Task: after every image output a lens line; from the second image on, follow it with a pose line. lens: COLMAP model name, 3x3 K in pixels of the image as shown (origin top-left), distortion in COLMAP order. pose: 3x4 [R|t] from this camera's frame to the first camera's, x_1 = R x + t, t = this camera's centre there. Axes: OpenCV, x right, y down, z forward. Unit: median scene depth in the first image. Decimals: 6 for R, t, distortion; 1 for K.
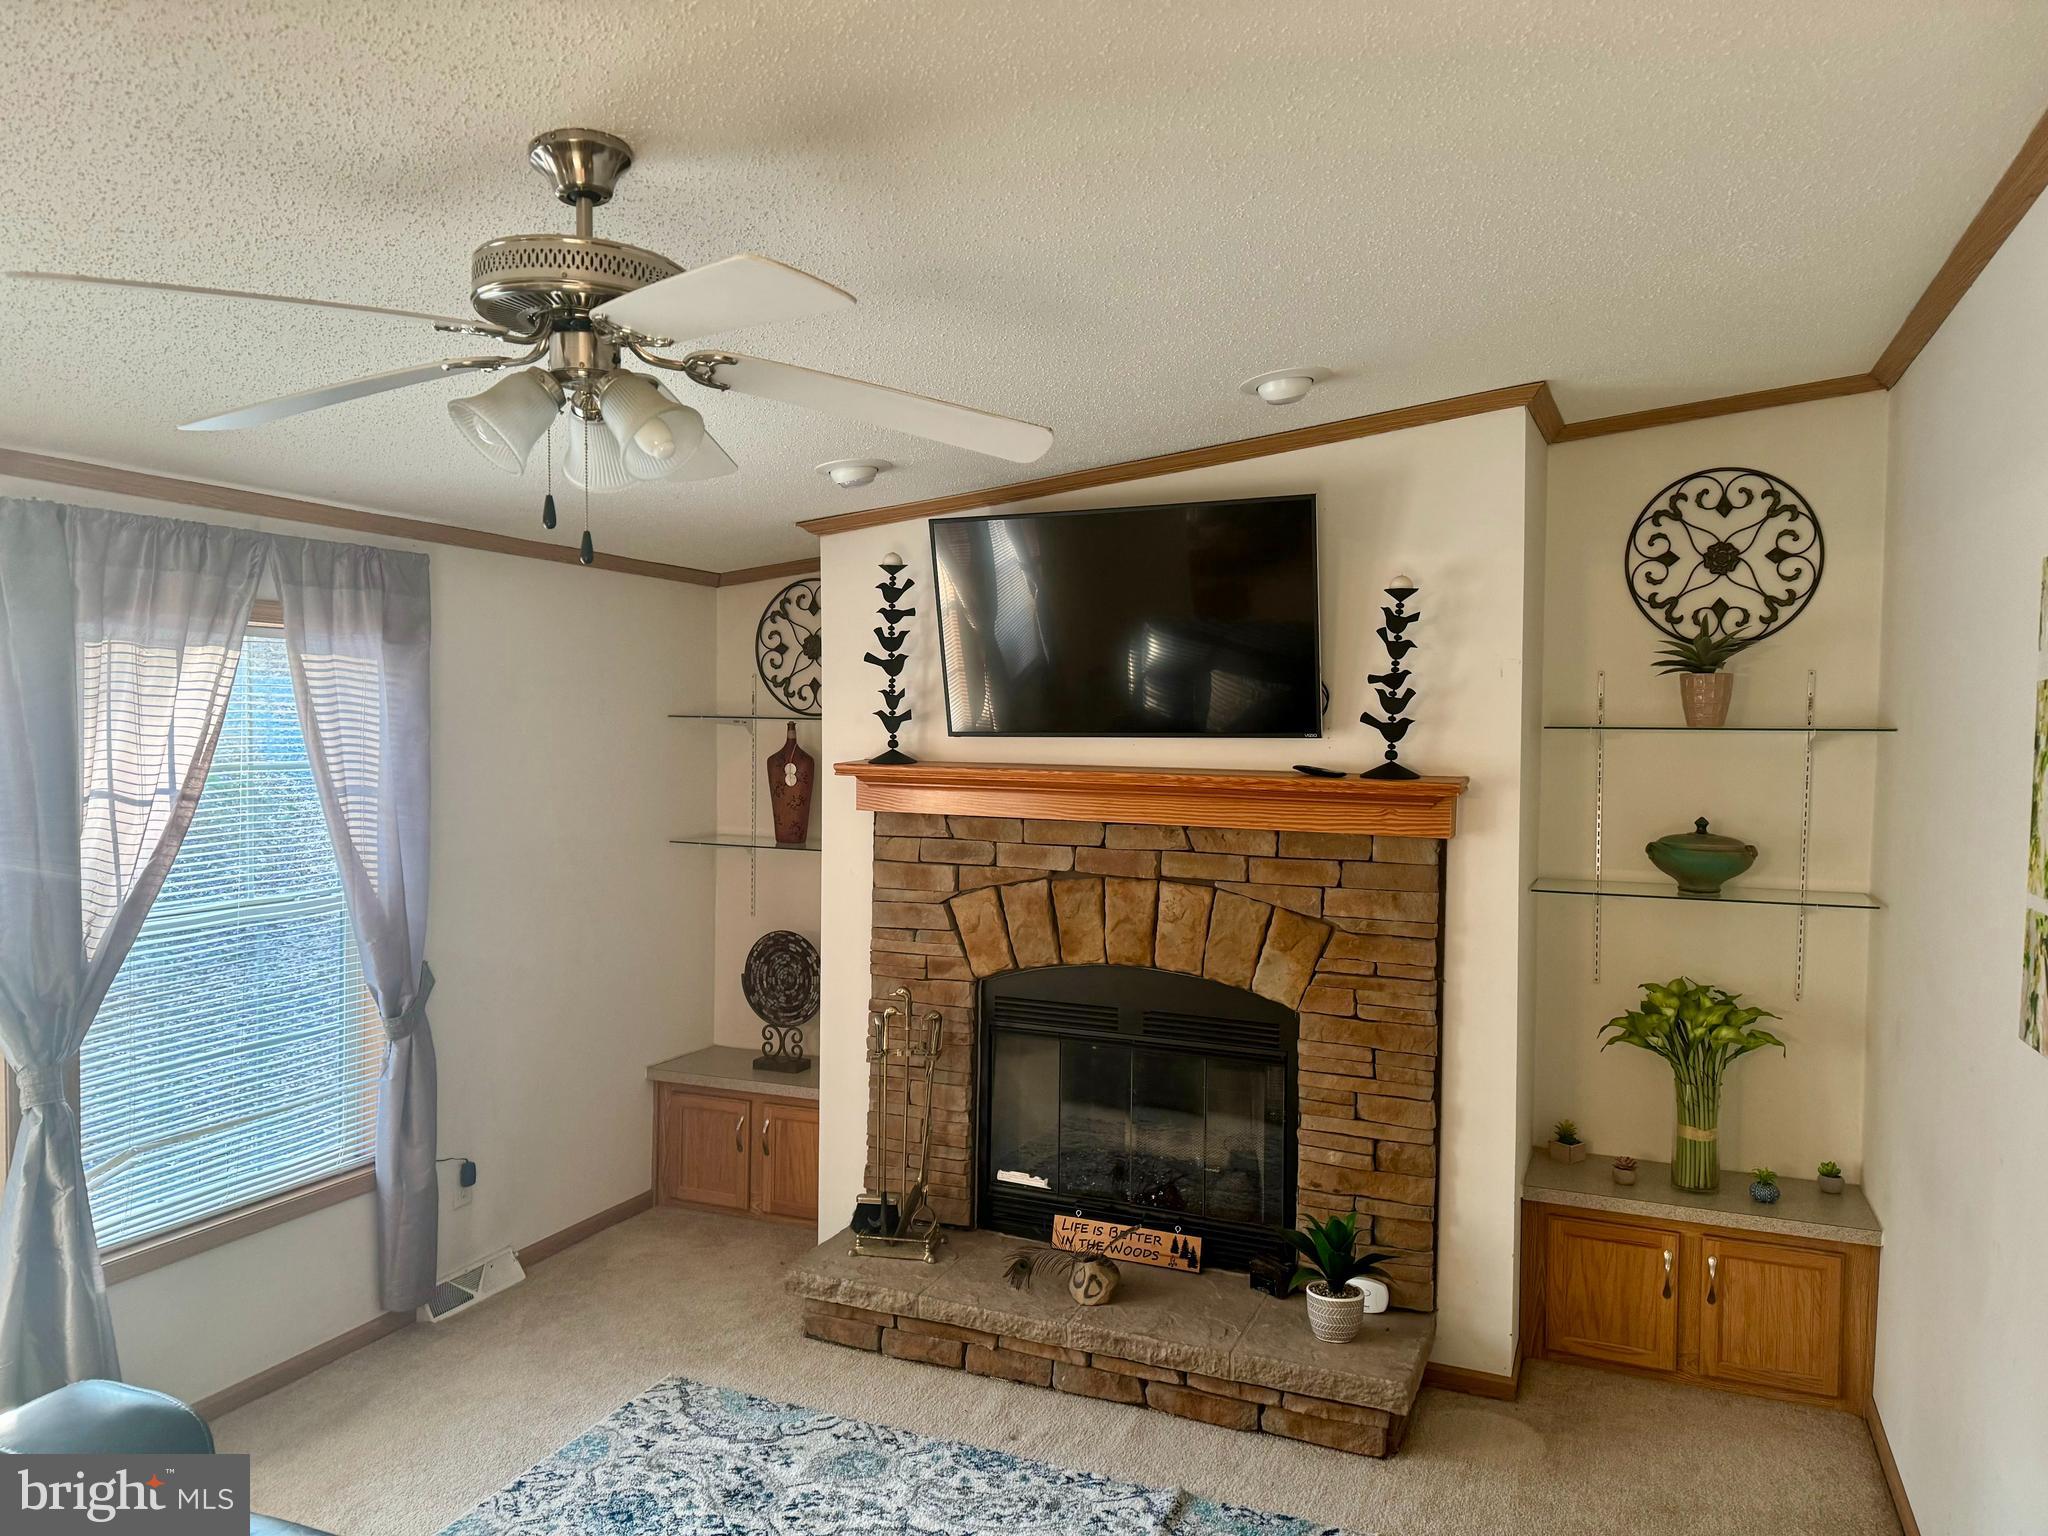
lens RADIAL K [[1410.5, 0, 1023.8], [0, 1410.5, 778.4], [0, 0, 1]] dist [0.168525, -0.352513]
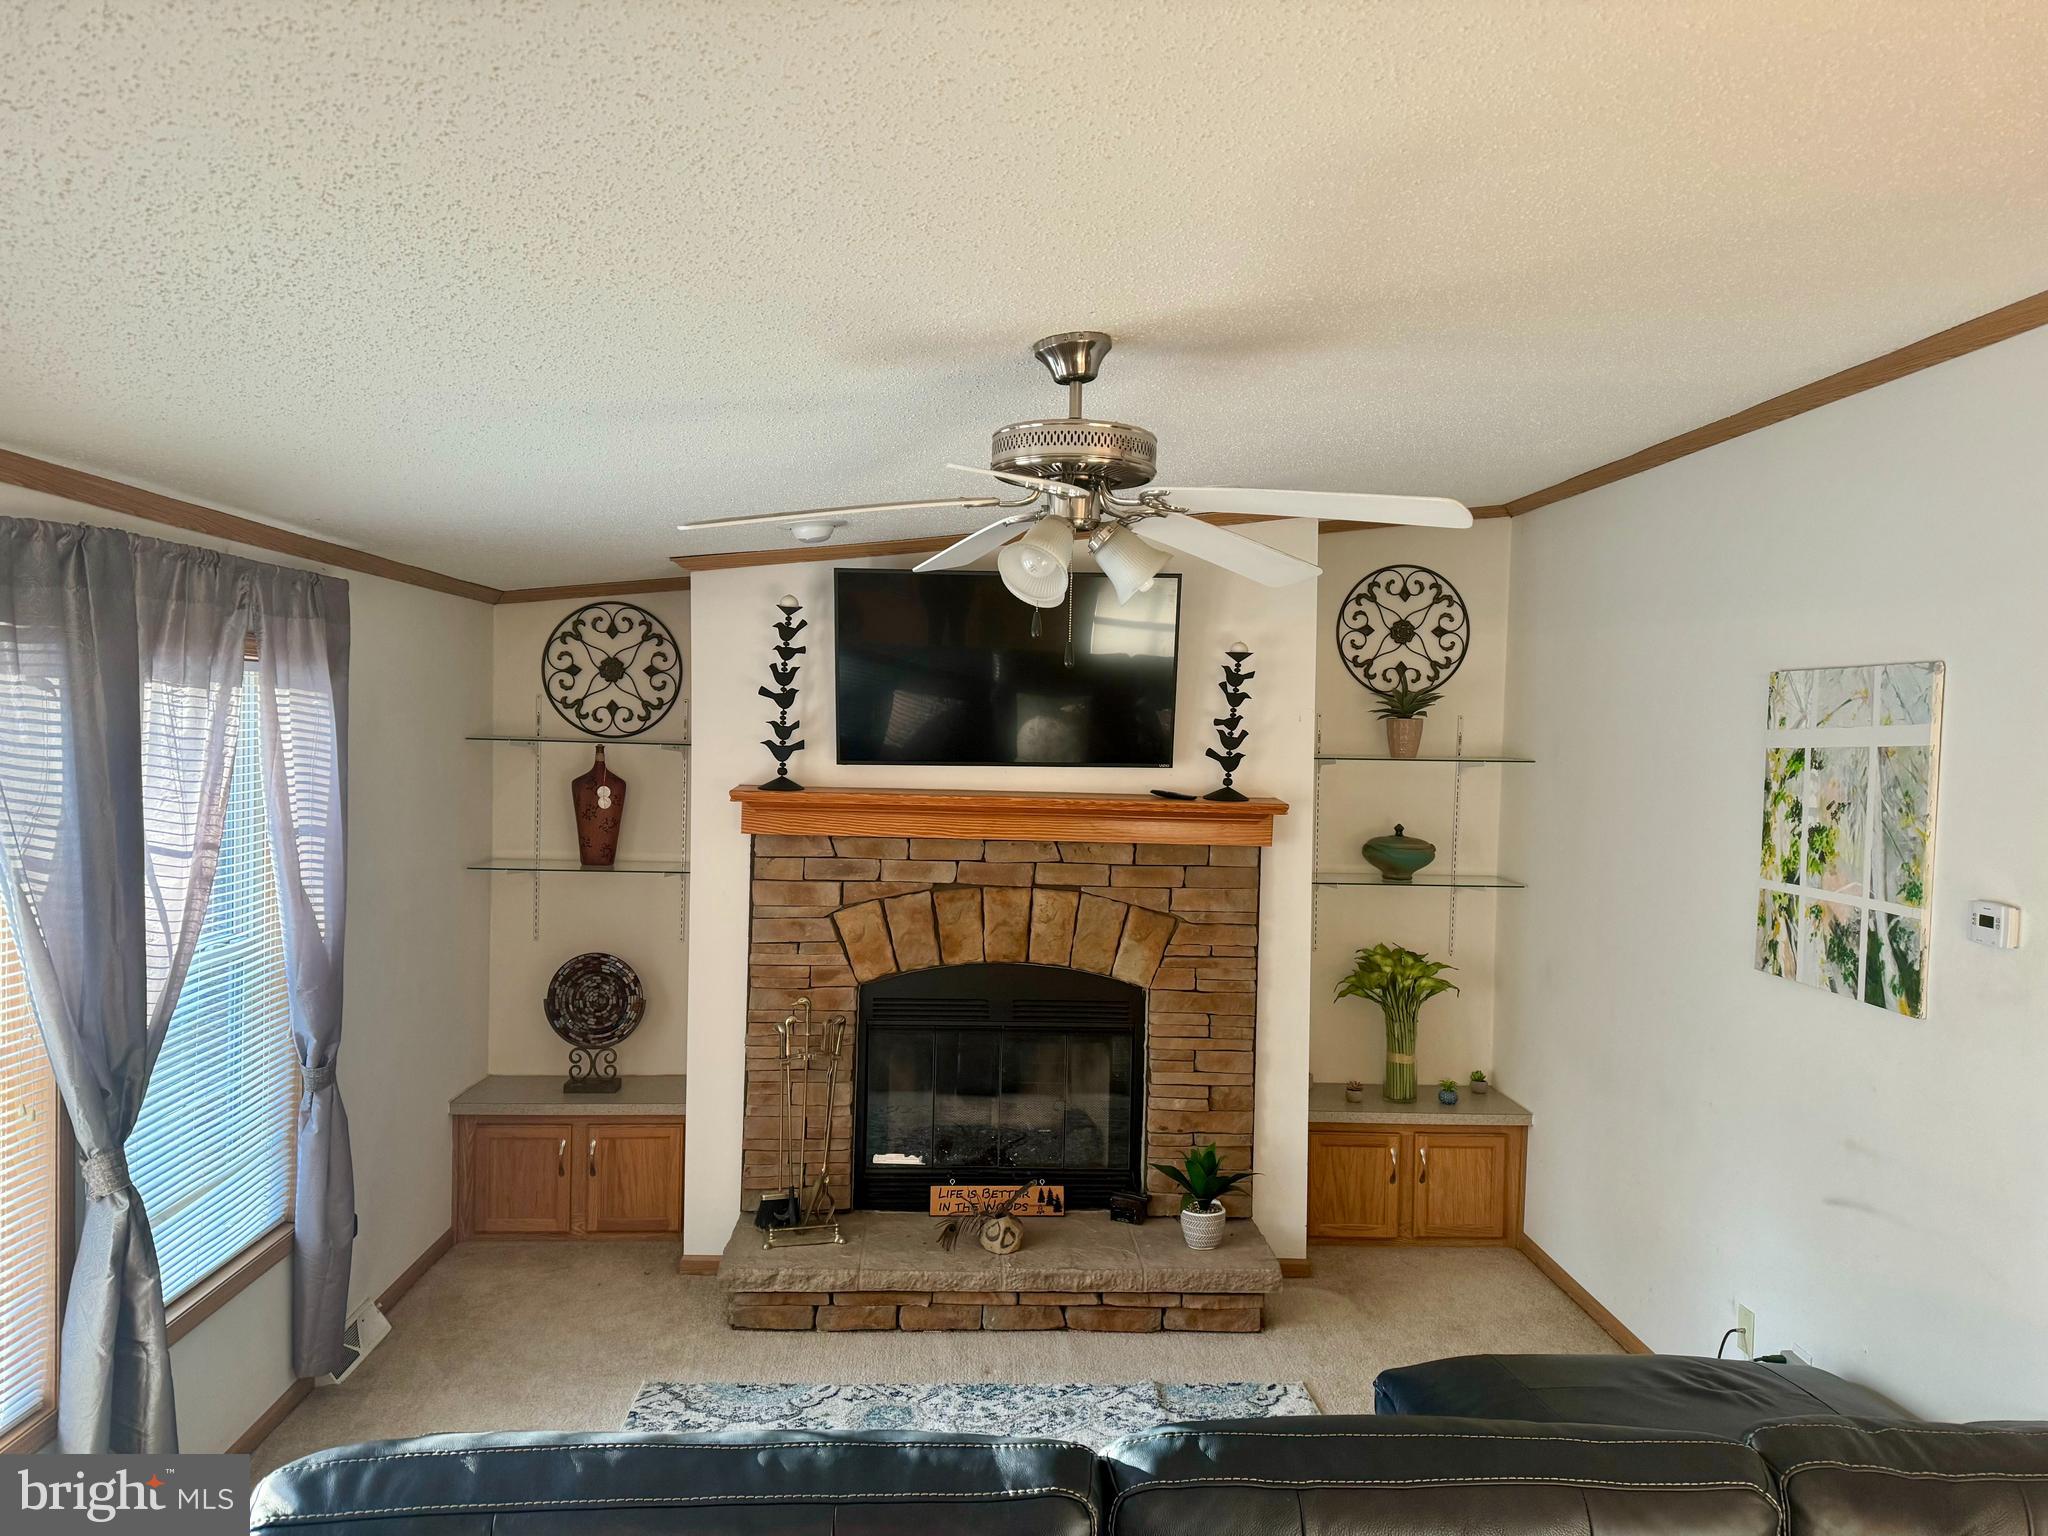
lens RADIAL K [[1410.5, 0, 1023.8], [0, 1410.5, 778.4], [0, 0, 1]] dist [0.168525, -0.352513]
pose [[0.899886, -0.009288, 0.436026, -0.425520], [0.005757, 0.999939, 0.009419, -0.030245], [-0.436087, -0.005966, 0.899885, -0.053202]]
